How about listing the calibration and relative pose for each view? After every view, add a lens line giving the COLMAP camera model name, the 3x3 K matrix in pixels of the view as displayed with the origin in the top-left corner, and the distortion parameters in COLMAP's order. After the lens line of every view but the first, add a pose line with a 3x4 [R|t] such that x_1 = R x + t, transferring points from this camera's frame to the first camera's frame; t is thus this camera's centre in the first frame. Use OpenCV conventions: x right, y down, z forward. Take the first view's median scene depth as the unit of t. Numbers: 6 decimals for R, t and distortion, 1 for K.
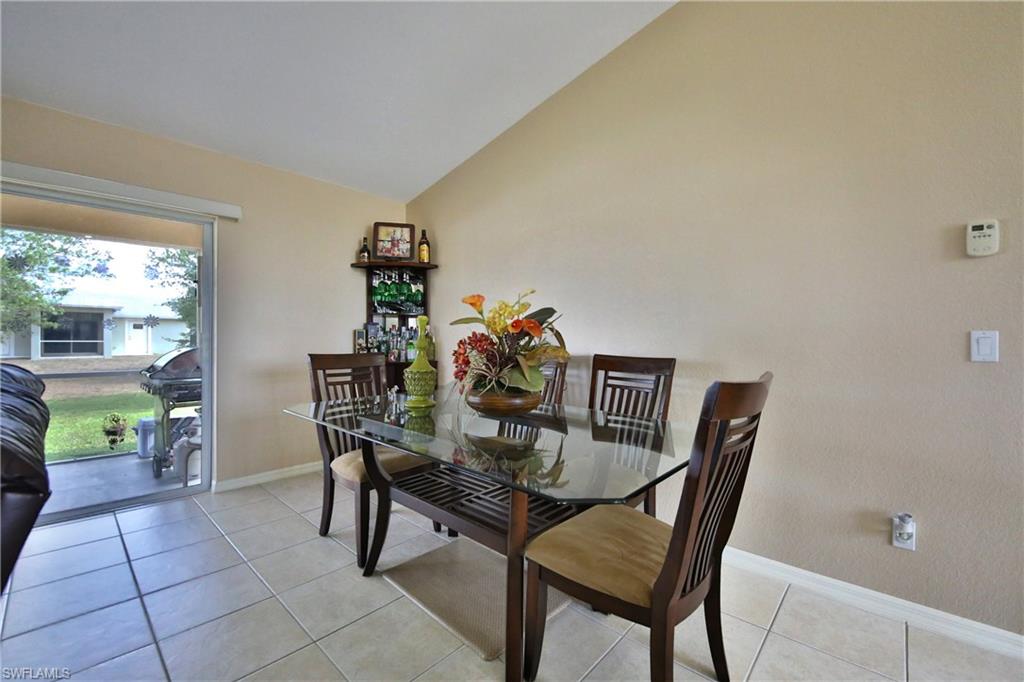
lens RADIAL K [[419.7, 0, 512.0], [0, 419.7, 341.0], [0, 0, 1]] dist [0.001627, 0.000151]
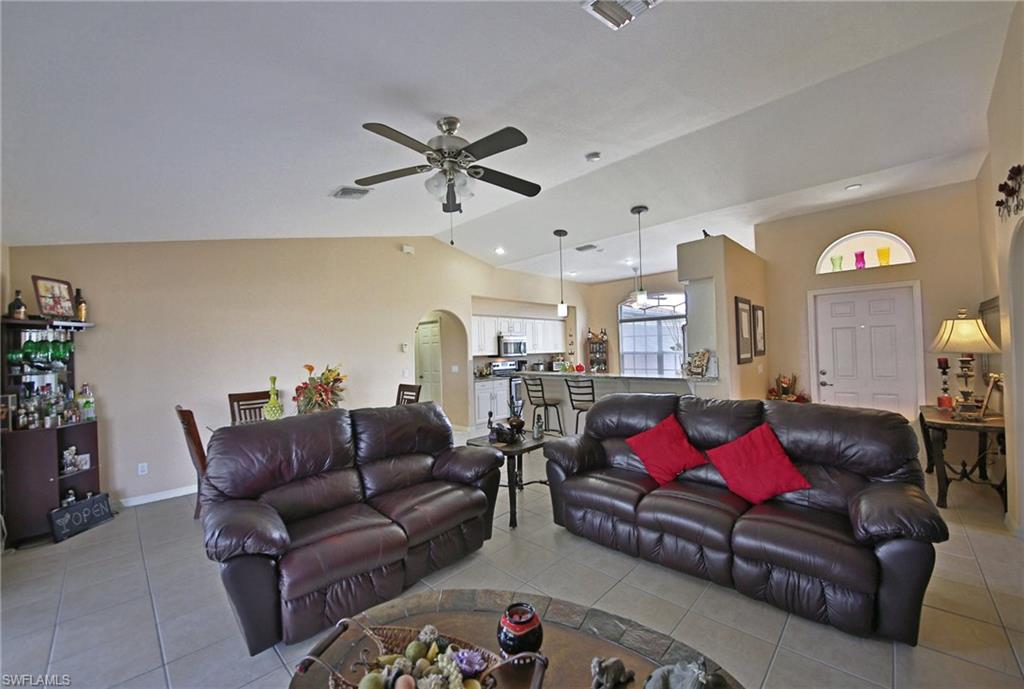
lens RADIAL K [[386.5, 0, 512.0], [0, 386.5, 344.5], [0, 0, 1]] dist [0.000775, -0.010897]
pose [[0.026208, -0.001494, 0.999655, -1.099717], [0.027838, 0.999612, 0.000764, -0.102878], [-0.999269, 0.027808, 0.026239, -0.054535]]
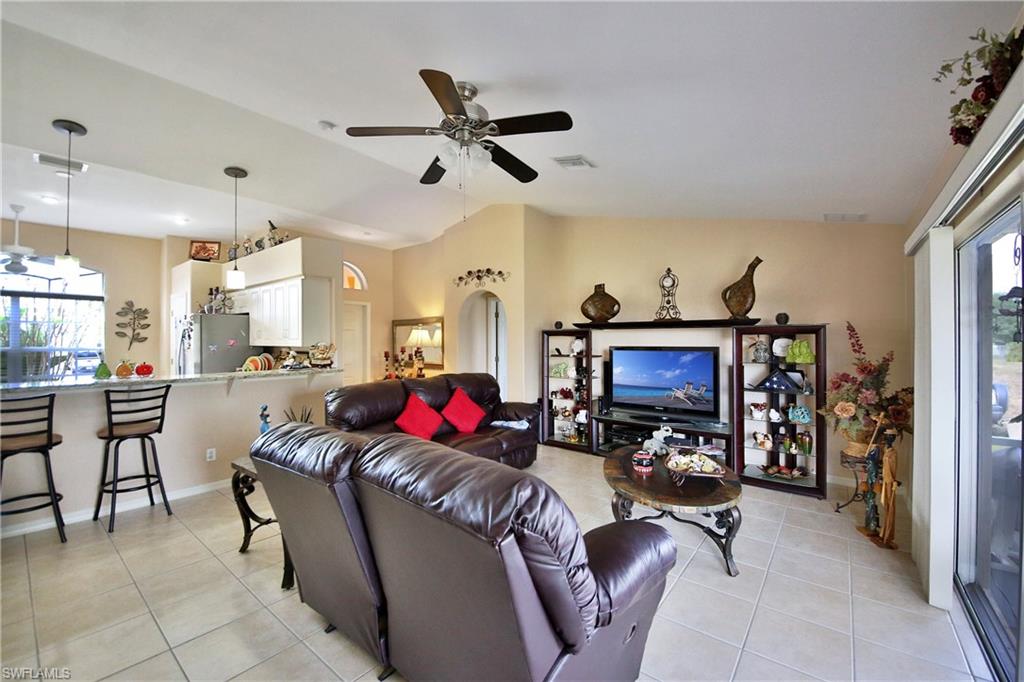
lens RADIAL K [[400.9, 0, 512.0], [0, 400.9, 341.0], [0, 0, 1]] dist [0.016661, -0.017618]
pose [[-0.997351, -0.015490, -0.071064, -0.472794], [-0.015472, 0.999880, -0.000803, -0.087031], [0.071068, 0.000299, -0.997471, 0.706165]]
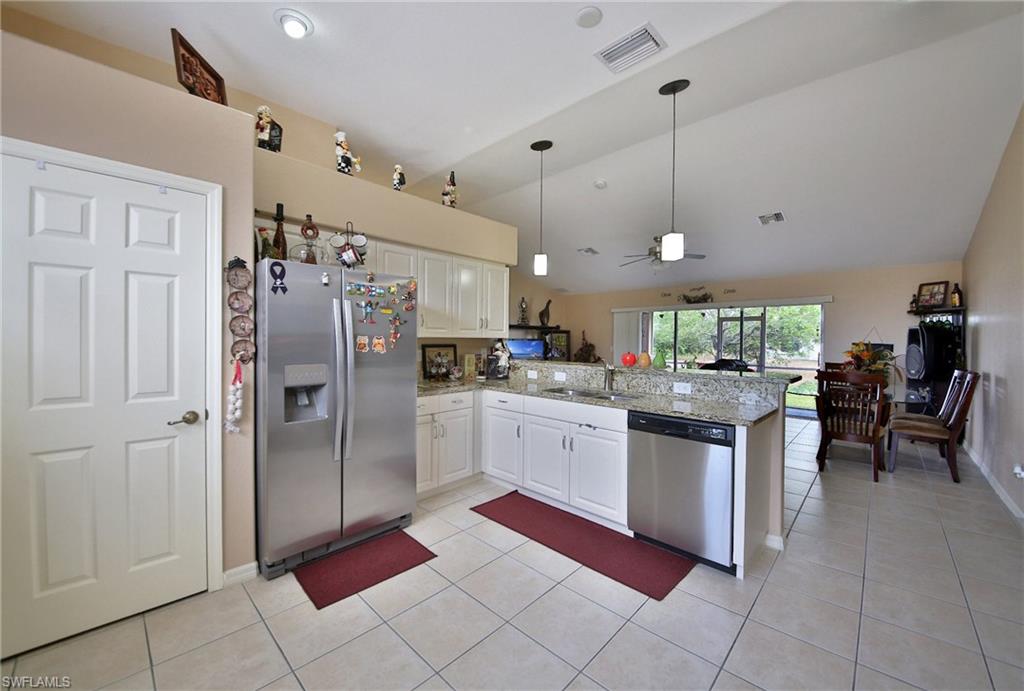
lens RADIAL K [[400.4, 0, 512.0], [0, 400.4, 345.5], [0, 0, 1]] dist [0.016442, -0.000251]
pose [[-0.015012, -0.000456, -0.999887, 1.224577], [-0.004256, 0.999991, -0.000392, -0.043038], [0.999878, 0.004249, -0.015014, -0.512769]]
